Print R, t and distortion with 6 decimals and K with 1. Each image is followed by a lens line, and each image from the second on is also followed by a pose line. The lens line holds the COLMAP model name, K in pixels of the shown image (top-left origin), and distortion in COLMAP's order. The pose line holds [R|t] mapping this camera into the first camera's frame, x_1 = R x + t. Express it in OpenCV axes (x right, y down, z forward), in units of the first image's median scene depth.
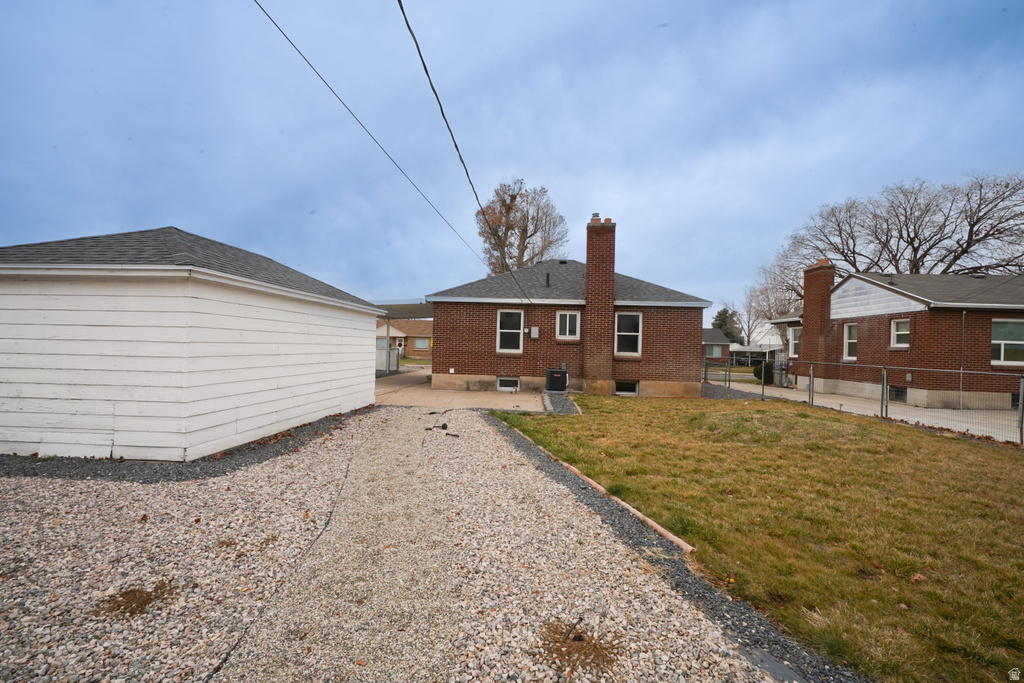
lens RADIAL K [[465.1, 0, 515.4], [0, 465.1, 347.9], [0, 0, 1]] dist [0.002292, 0.000177]
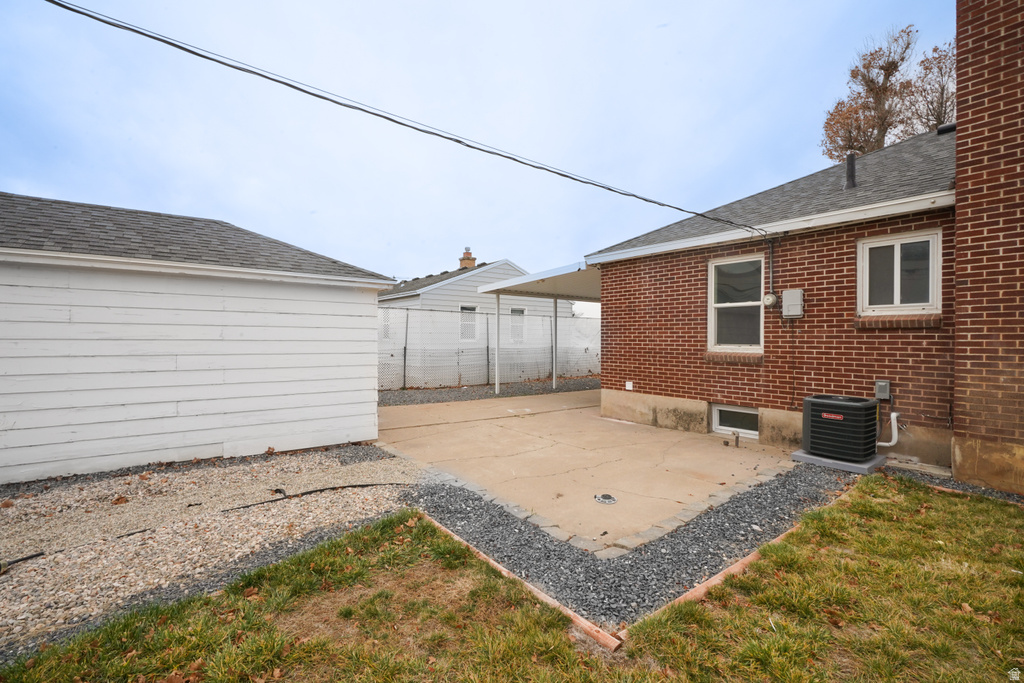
lens RADIAL K [[465.1, 0, 508.9], [0, 465.1, 338.0], [0, 0, 1]] dist [0.002292, 0.000177]
pose [[0.662860, -0.024905, -0.748329, 0.180209], [0.012442, 0.999675, -0.022250, 0.003590], [0.748640, 0.005438, 0.662954, 0.536424]]
